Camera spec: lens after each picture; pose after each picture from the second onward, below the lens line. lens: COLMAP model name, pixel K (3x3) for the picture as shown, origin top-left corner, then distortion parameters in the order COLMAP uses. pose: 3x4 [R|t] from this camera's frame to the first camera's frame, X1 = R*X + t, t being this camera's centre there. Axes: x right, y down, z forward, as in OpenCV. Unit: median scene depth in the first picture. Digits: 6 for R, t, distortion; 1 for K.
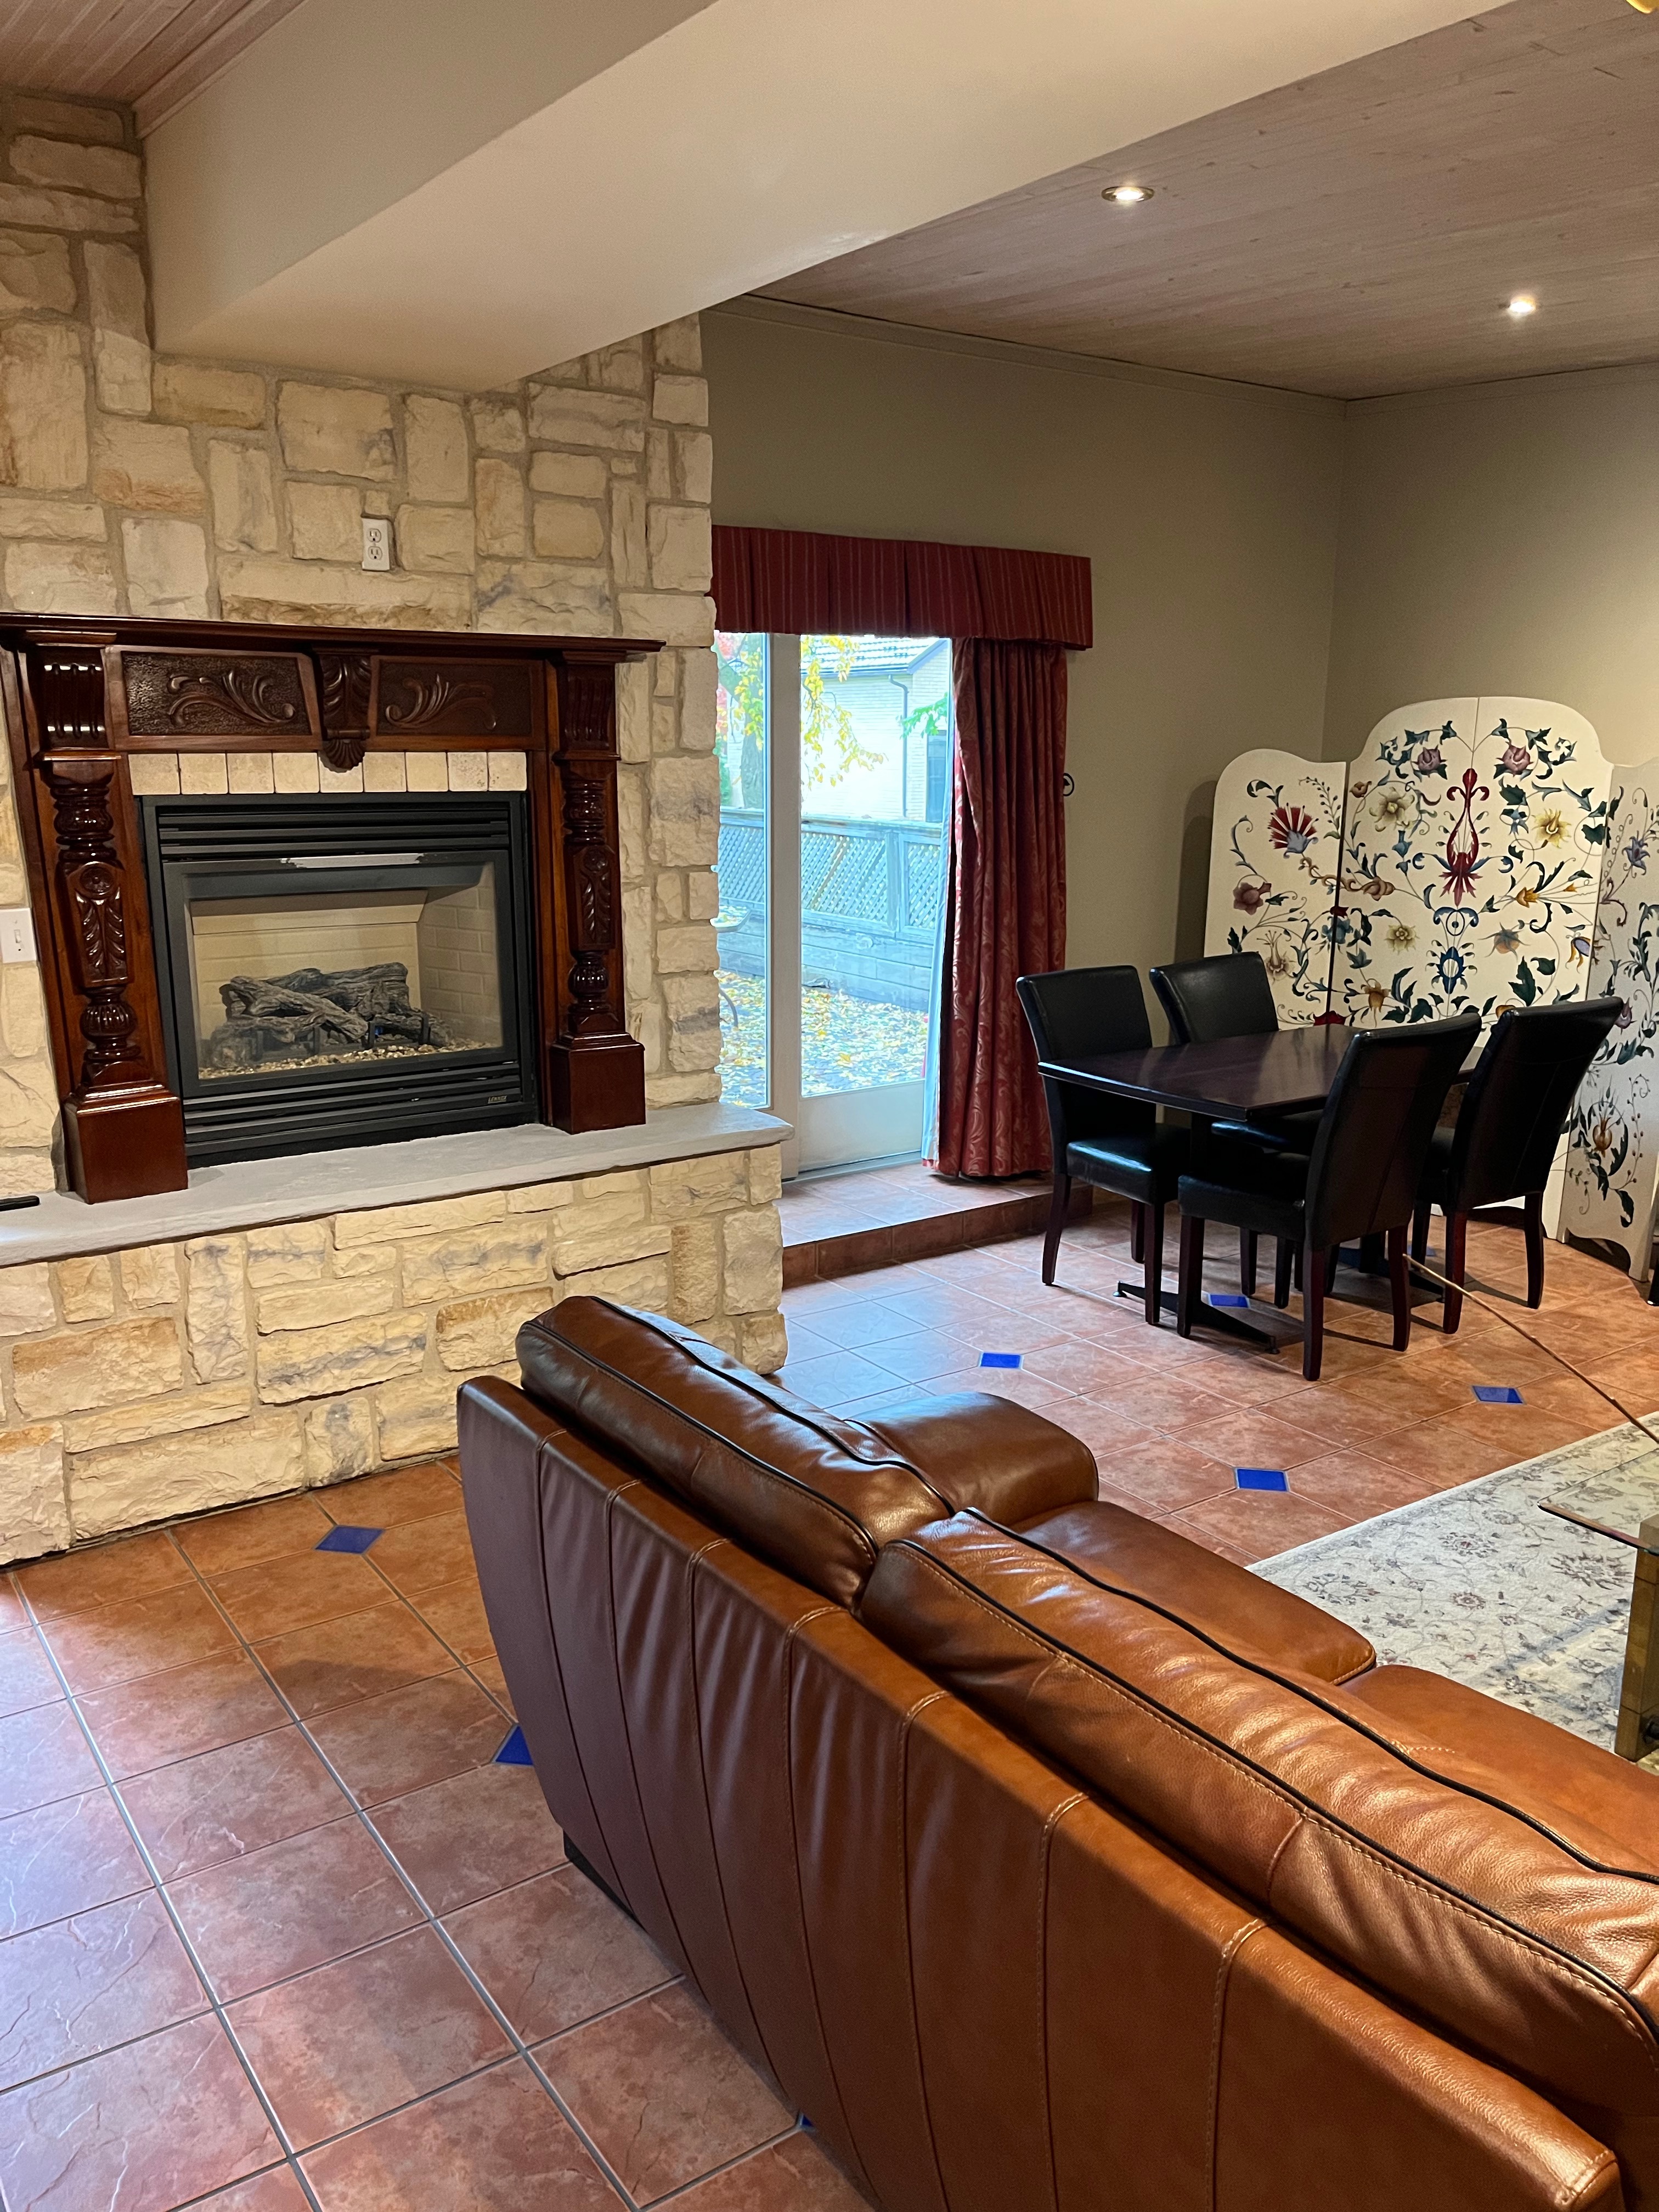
lens RADIAL K [[1686.0, 0, 834.6], [0, 1686.0, 1106.7], [0, 0, 1]] dist [0.056229, -0.041737]
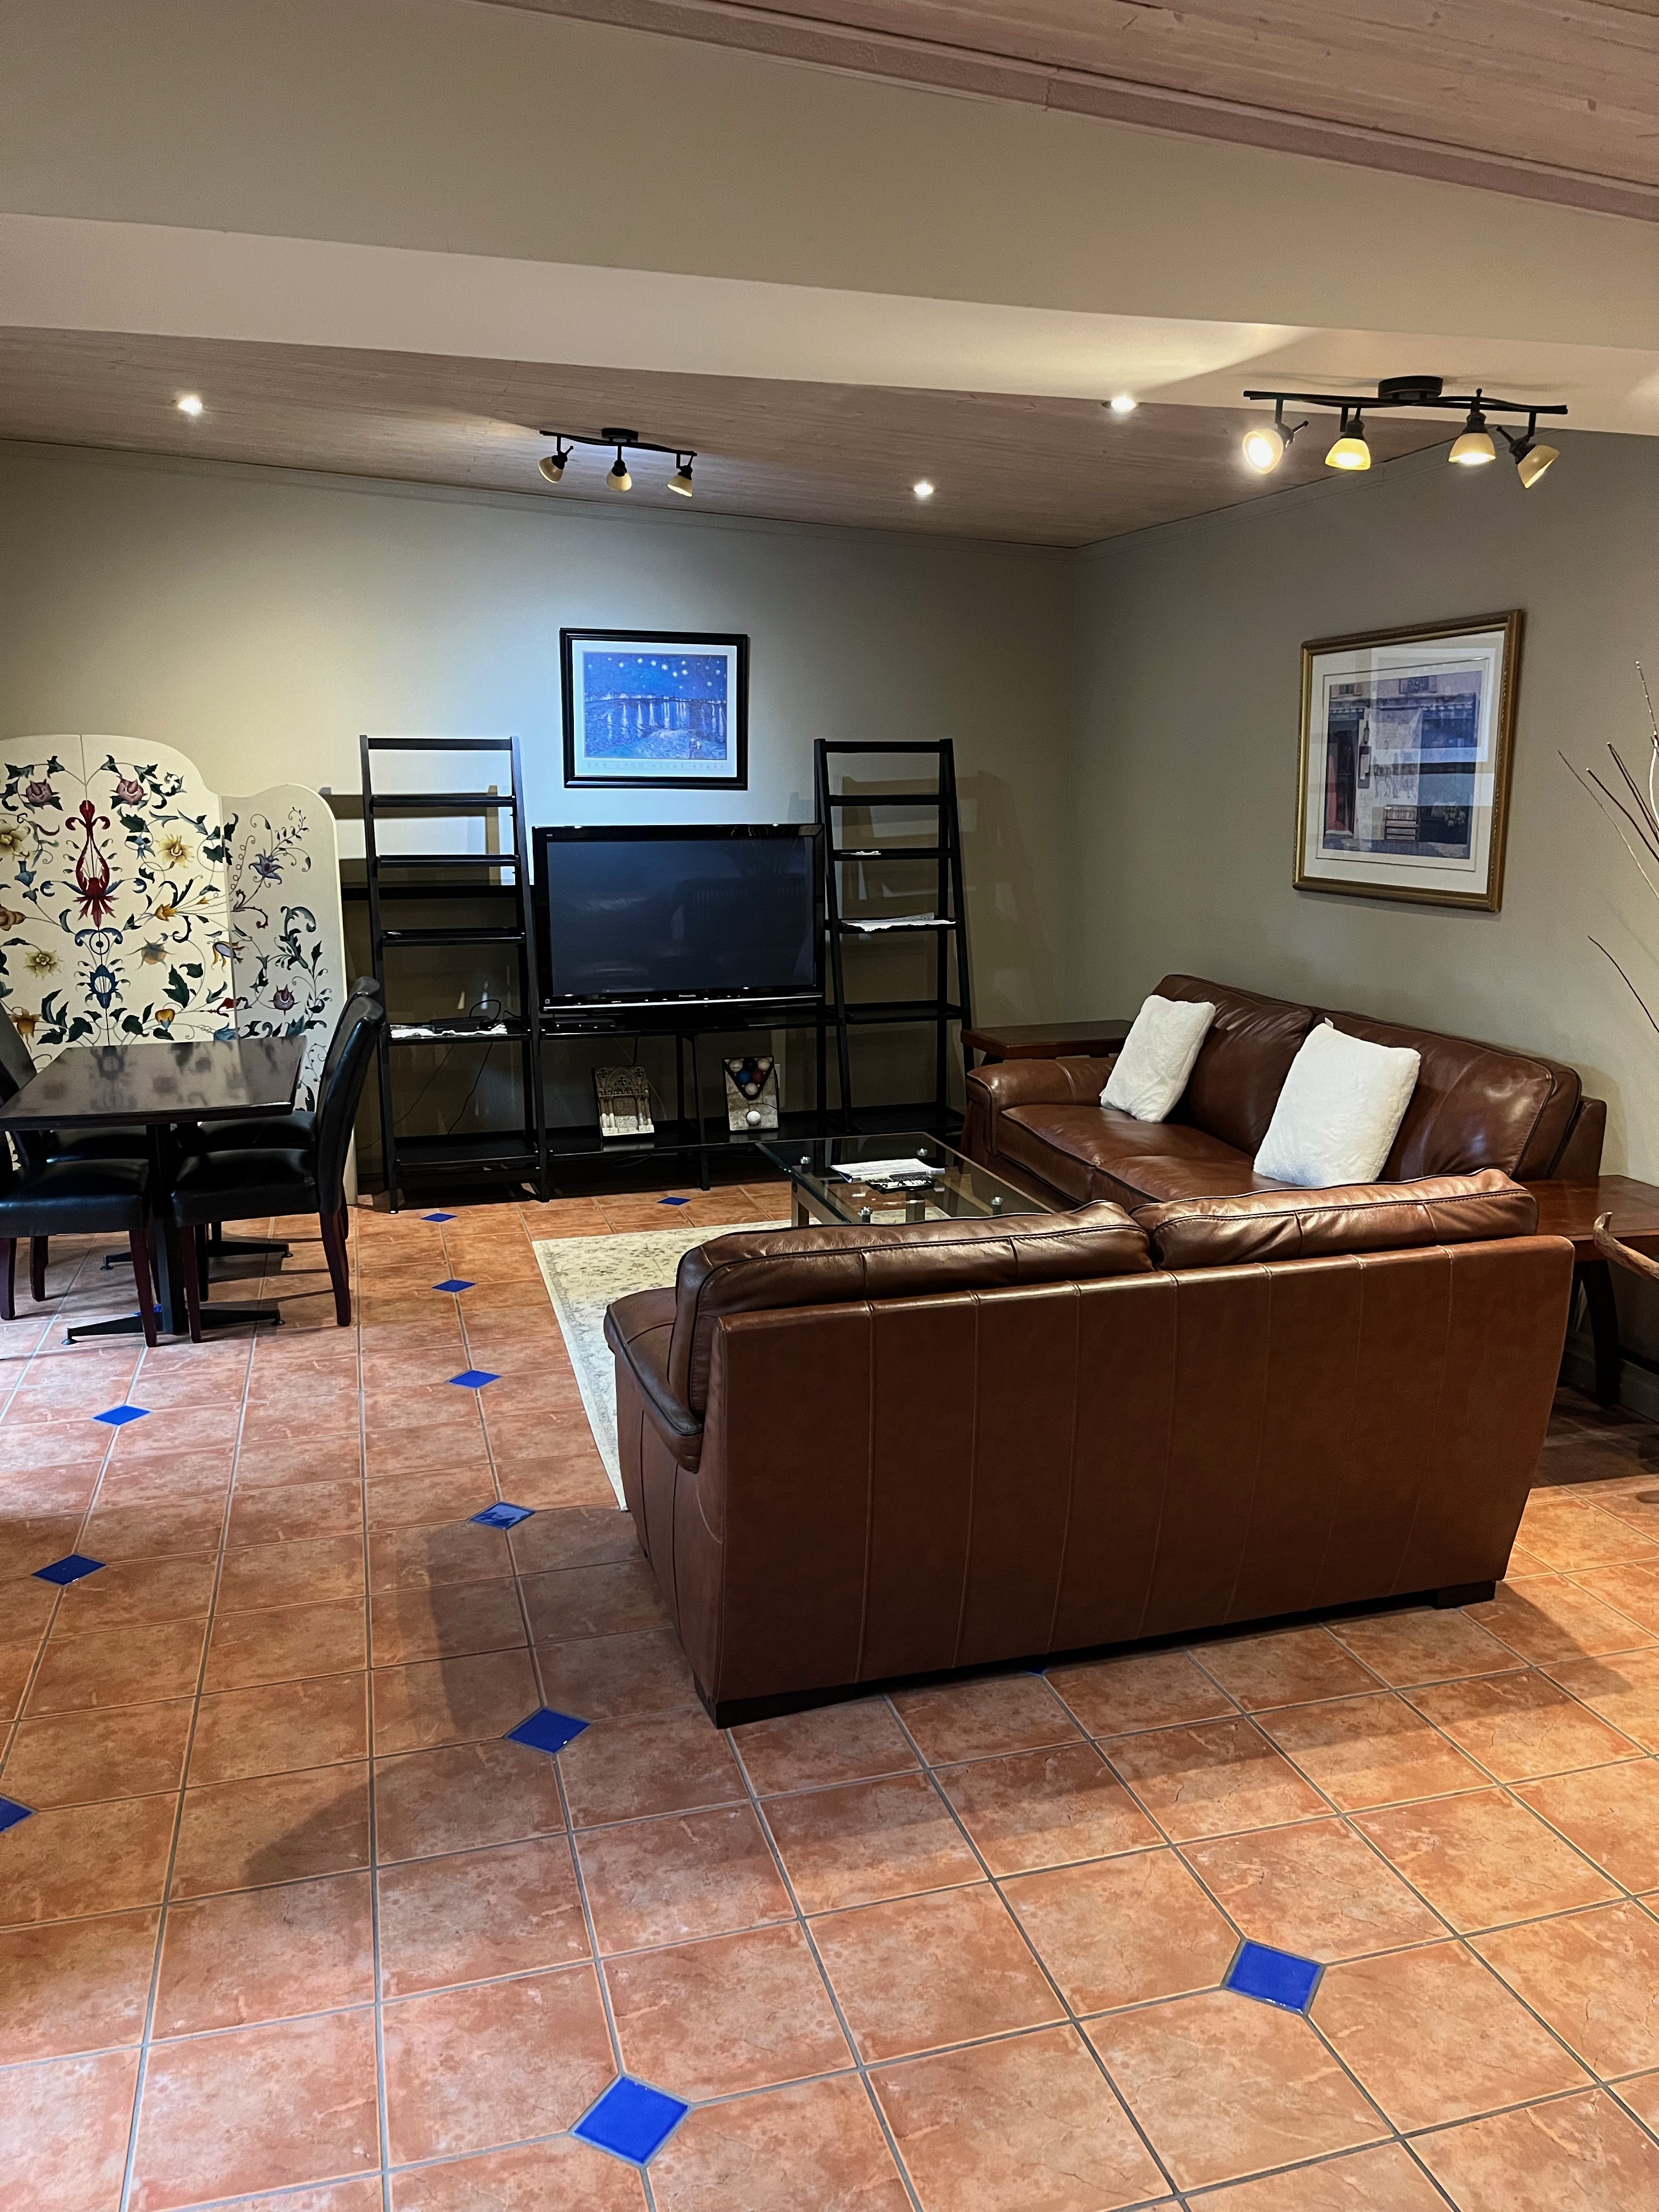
lens RADIAL K [[1686.0, 0, 833.4], [0, 1686.0, 1107.5], [0, 0, 1]] dist [0.056229, -0.041737]
pose [[0.325268, -0.189280, 0.926485, -0.521362], [0.206337, 0.970360, 0.125804, -0.047888], [-0.922836, 0.150248, 0.354683, 0.207828]]
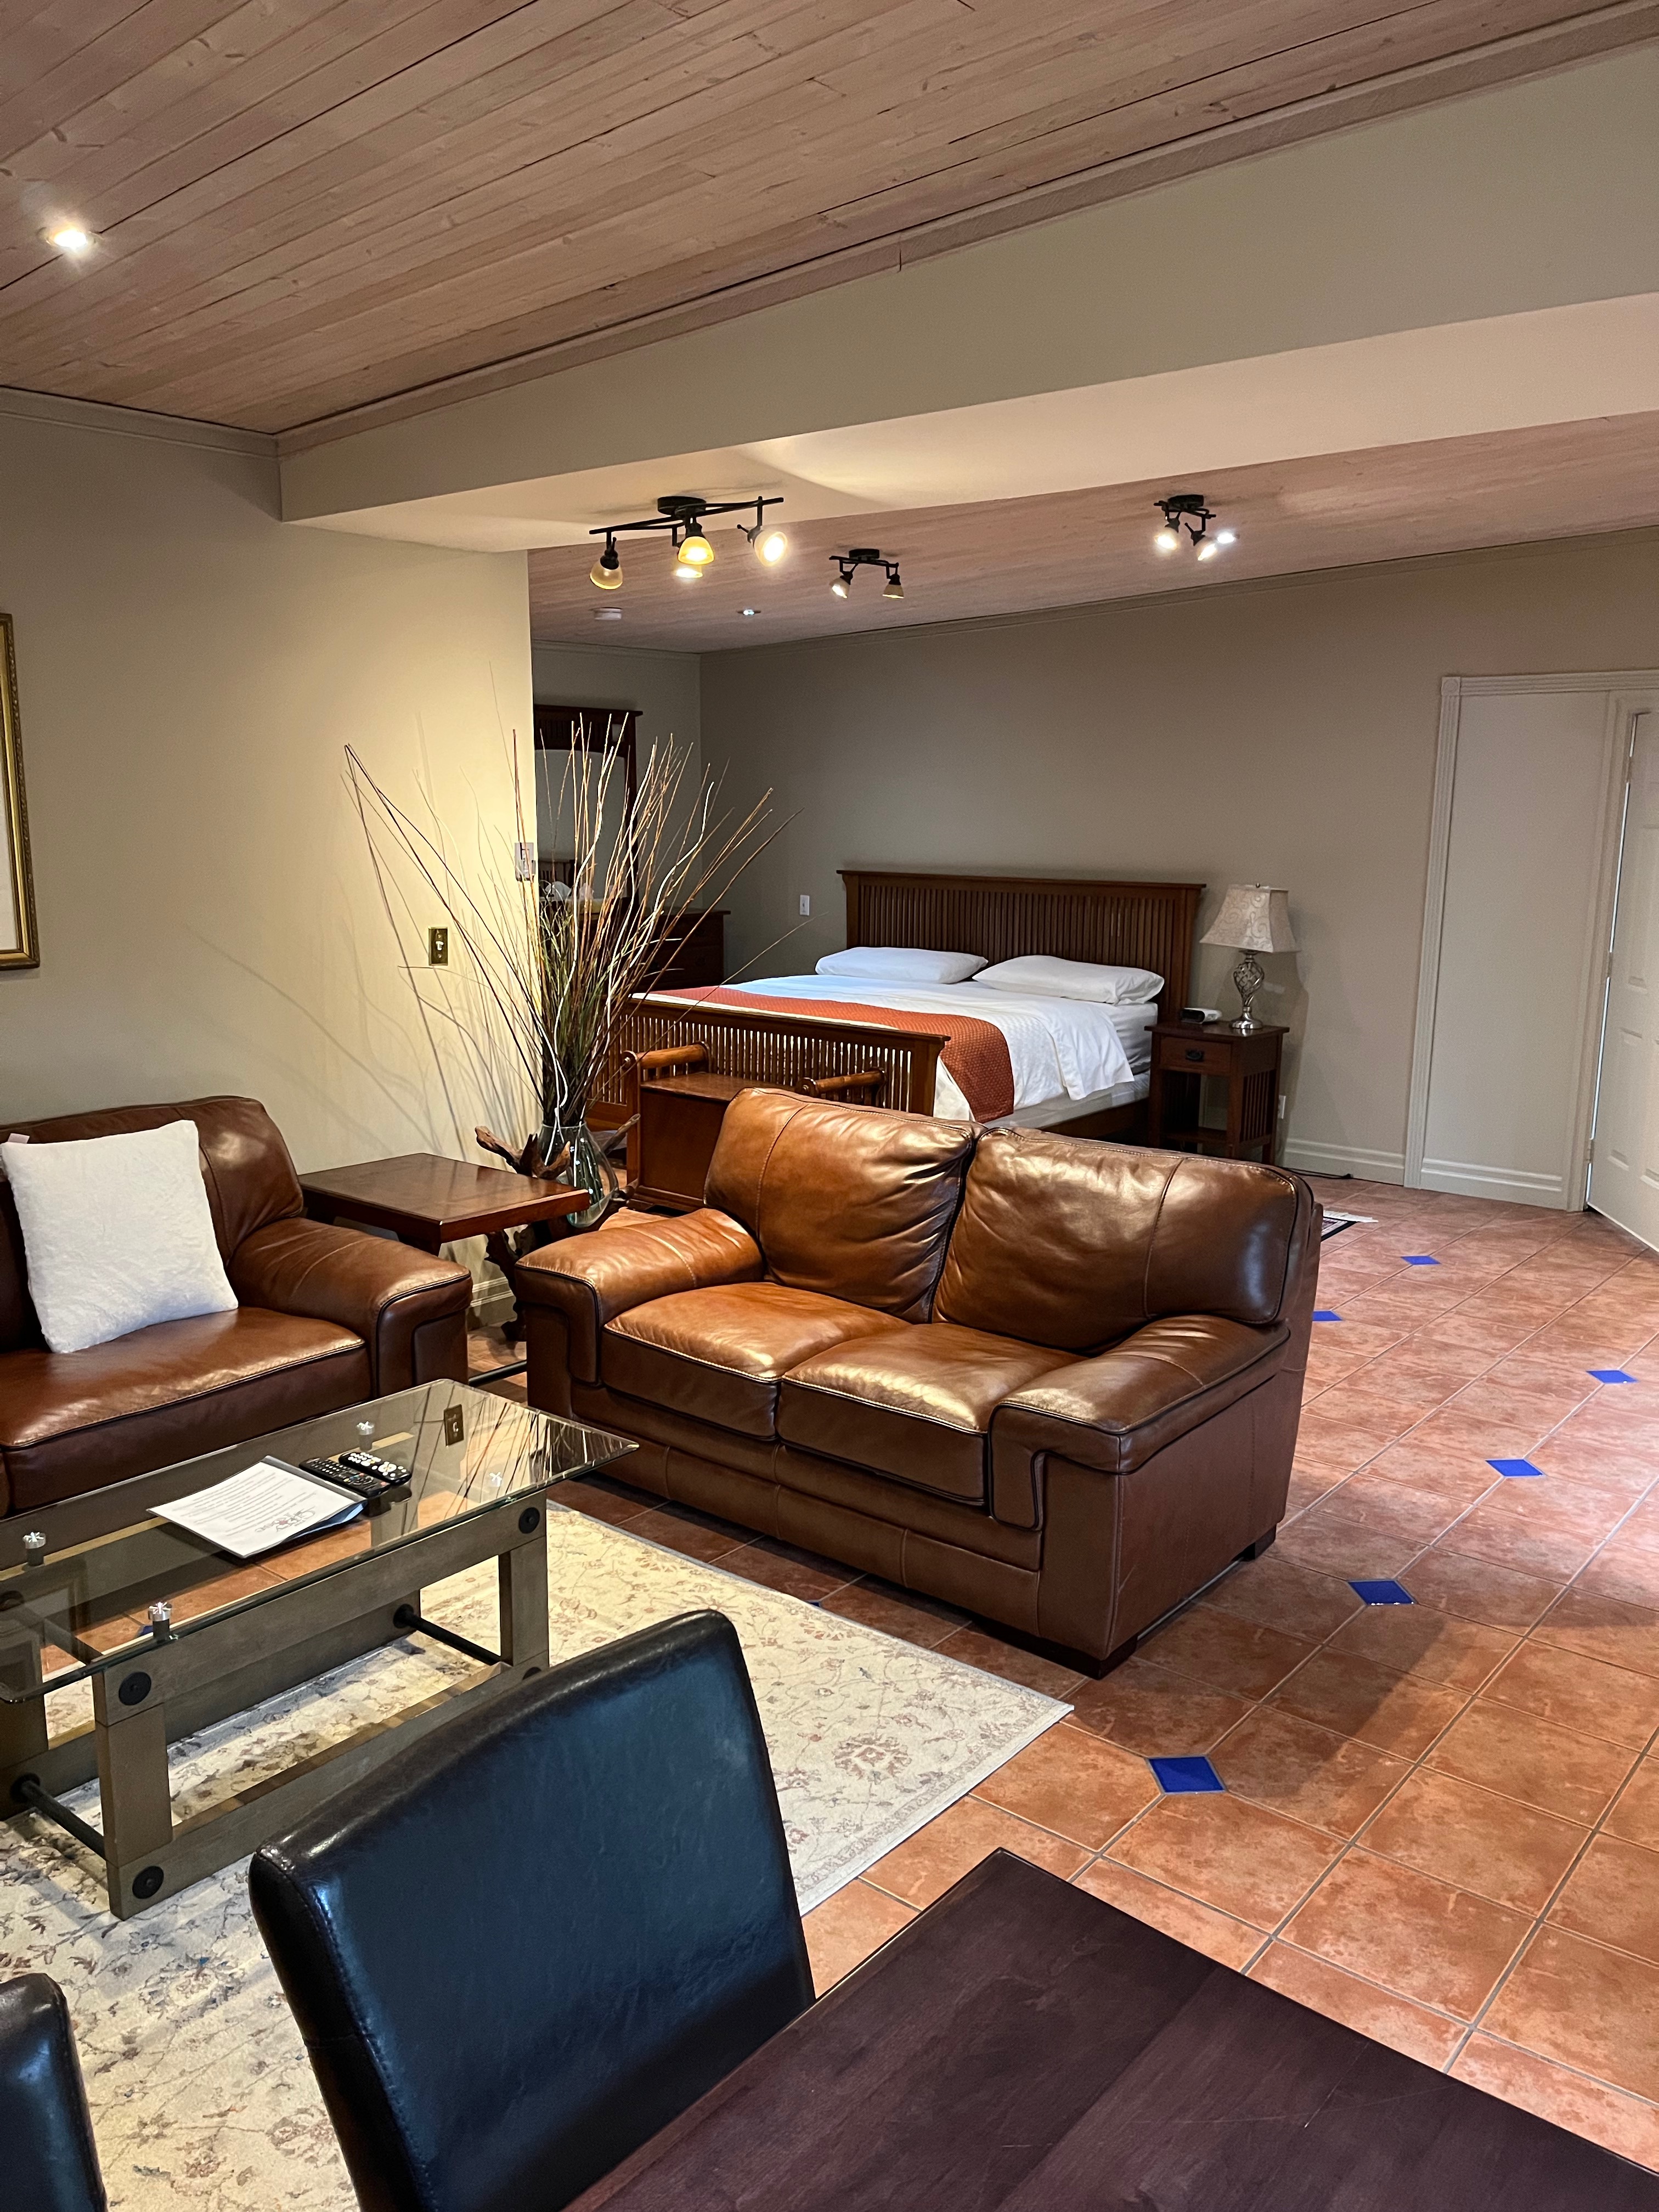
lens RADIAL K [[1686.0, 0, 823.2], [0, 1686.0, 1102.9], [0, 0, 1]] dist [0.056229, -0.041737]
pose [[-0.962215, 0.039942, -0.269345, 0.291351], [-0.070014, 0.919630, 0.386494, -0.225561], [0.263135, 0.390749, -0.882086, 0.965752]]
